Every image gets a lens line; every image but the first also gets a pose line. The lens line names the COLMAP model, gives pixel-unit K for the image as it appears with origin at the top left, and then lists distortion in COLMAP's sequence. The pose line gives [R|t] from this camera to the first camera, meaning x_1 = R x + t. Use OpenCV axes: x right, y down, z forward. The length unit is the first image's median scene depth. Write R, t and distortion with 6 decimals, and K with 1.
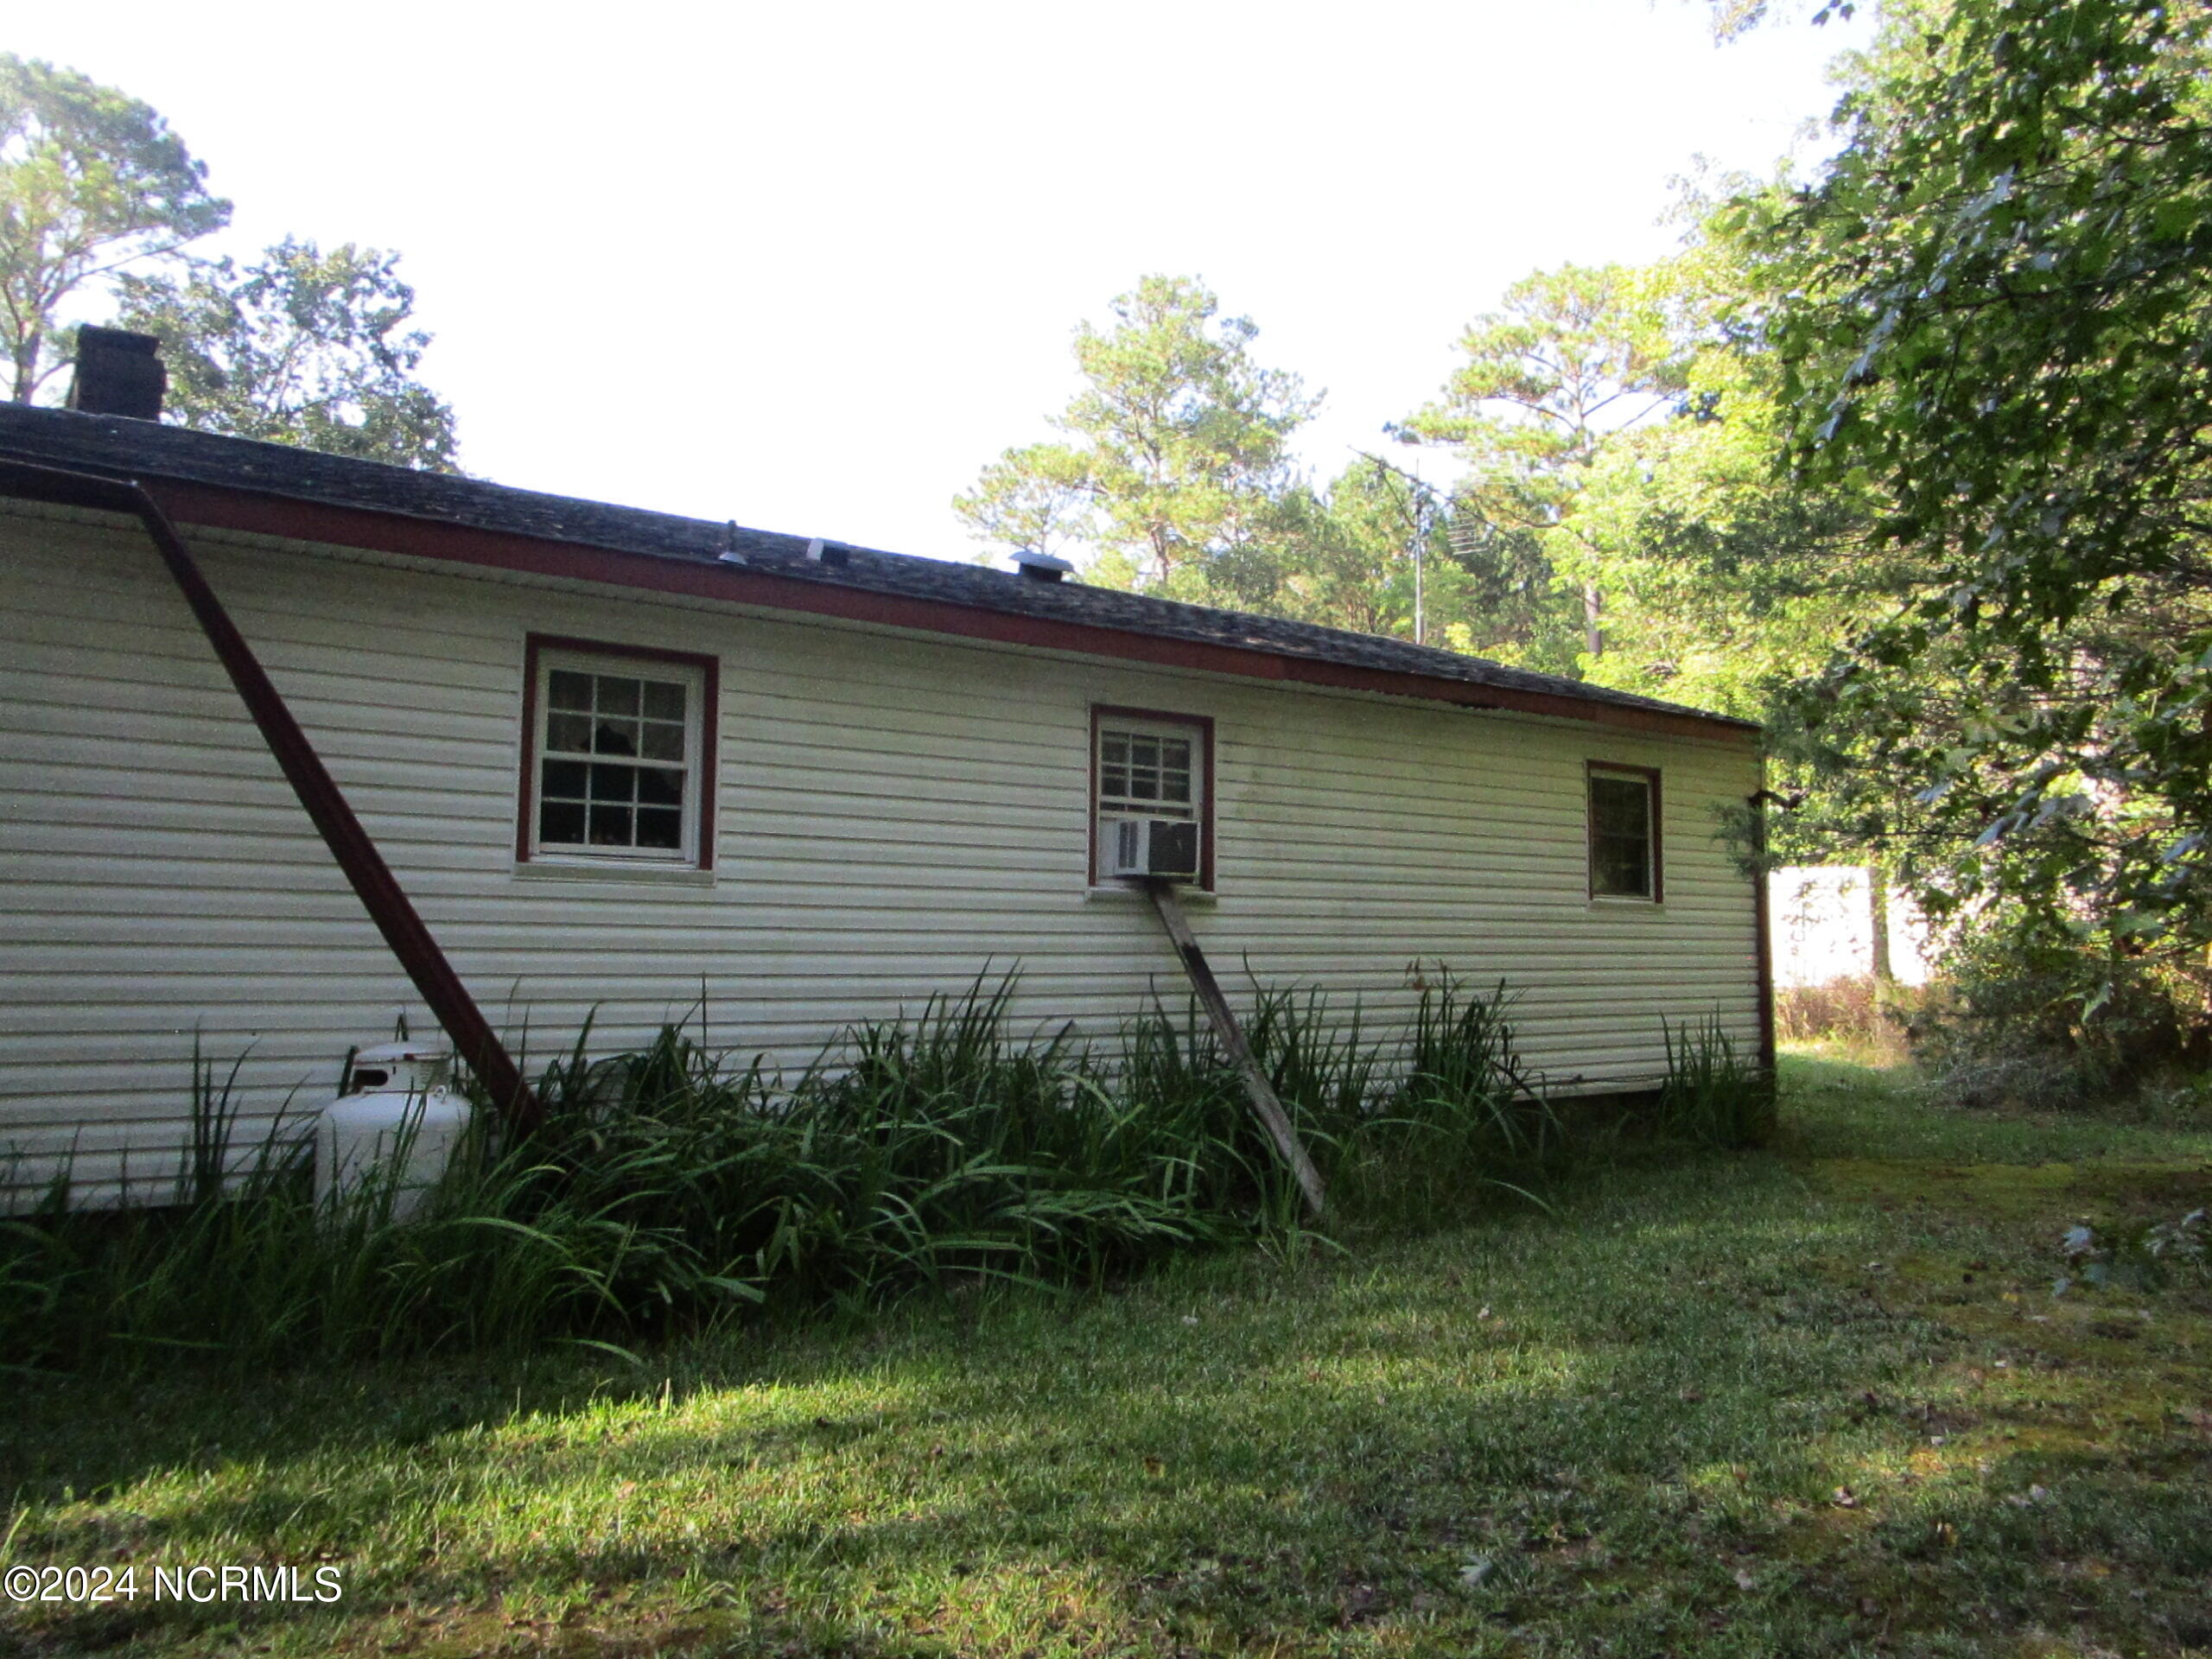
lens RADIAL K [[1585.7, 0, 1106.0], [0, 1585.7, 829.5], [0, 0, 1]] dist [-0.036134, 0.024176]
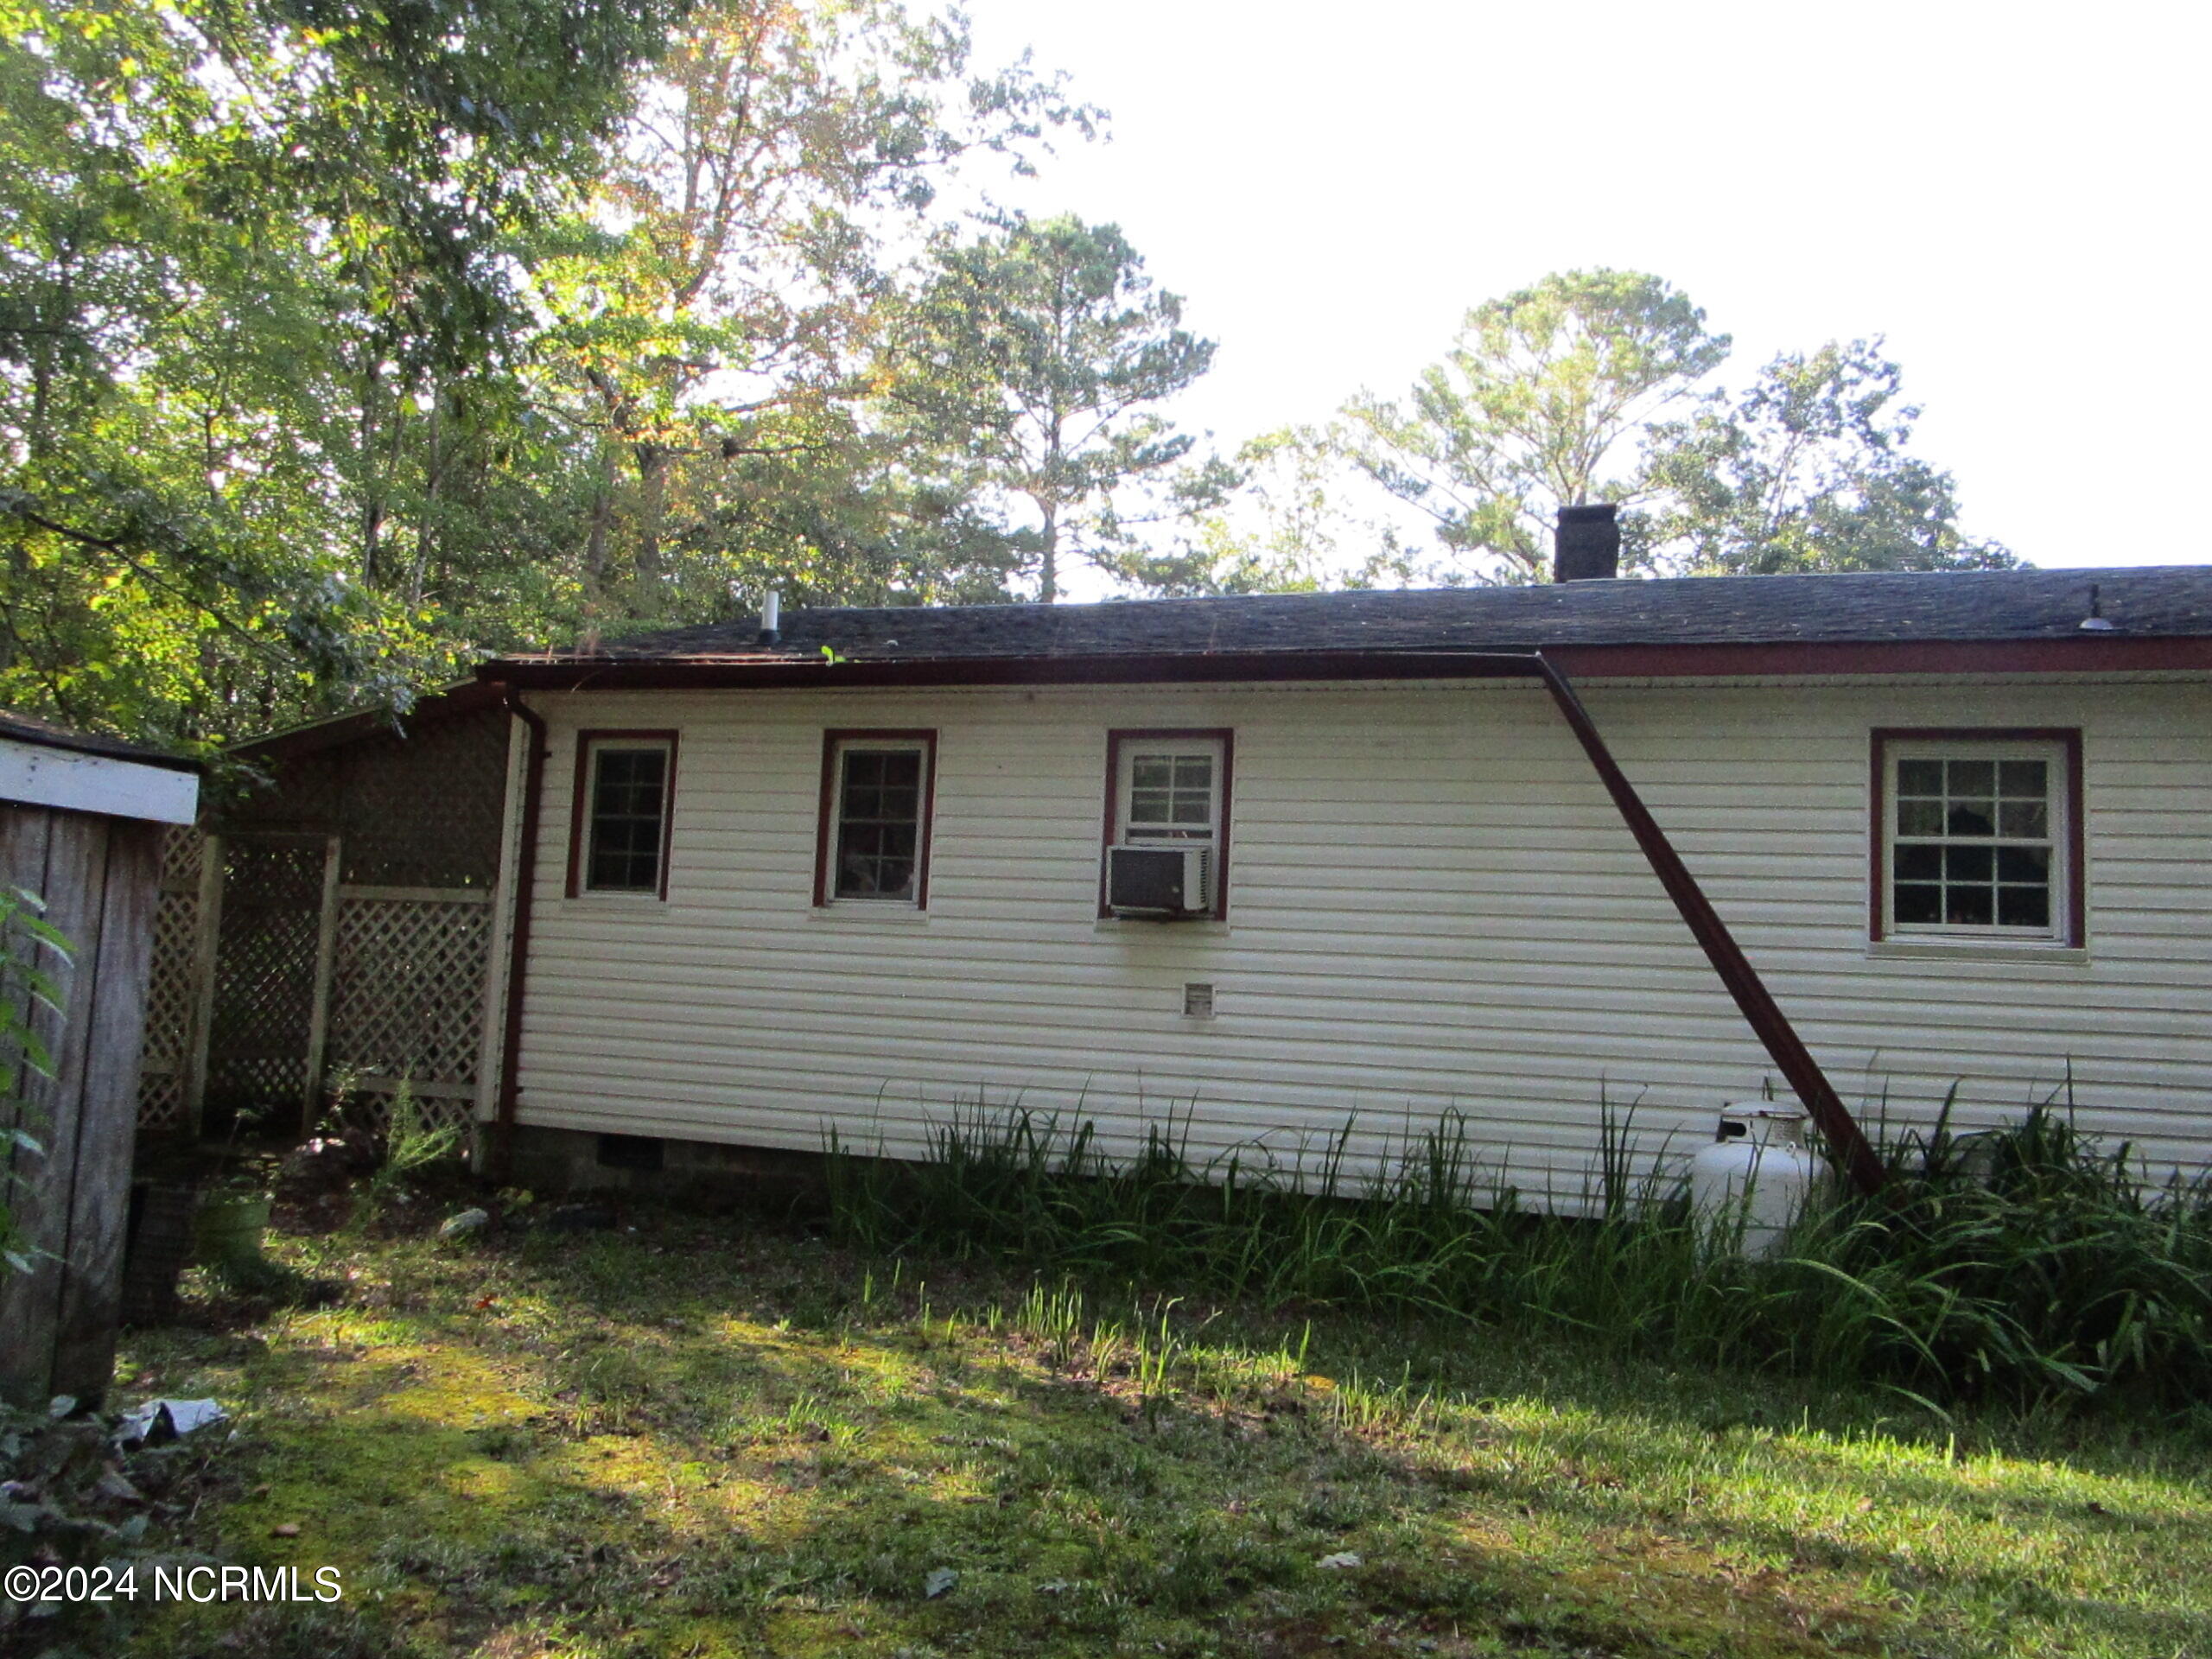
lens RADIAL K [[1648.4, 0, 1106.0], [0, 1648.4, 829.5], [0, 0, 1]] dist [0.001652, -0.005539]
pose [[0.598153, -0.059973, -0.799135, 0.210971], [0.026243, 0.998127, -0.055264, -0.007117], [0.800952, 0.012085, 0.598606, -0.089298]]
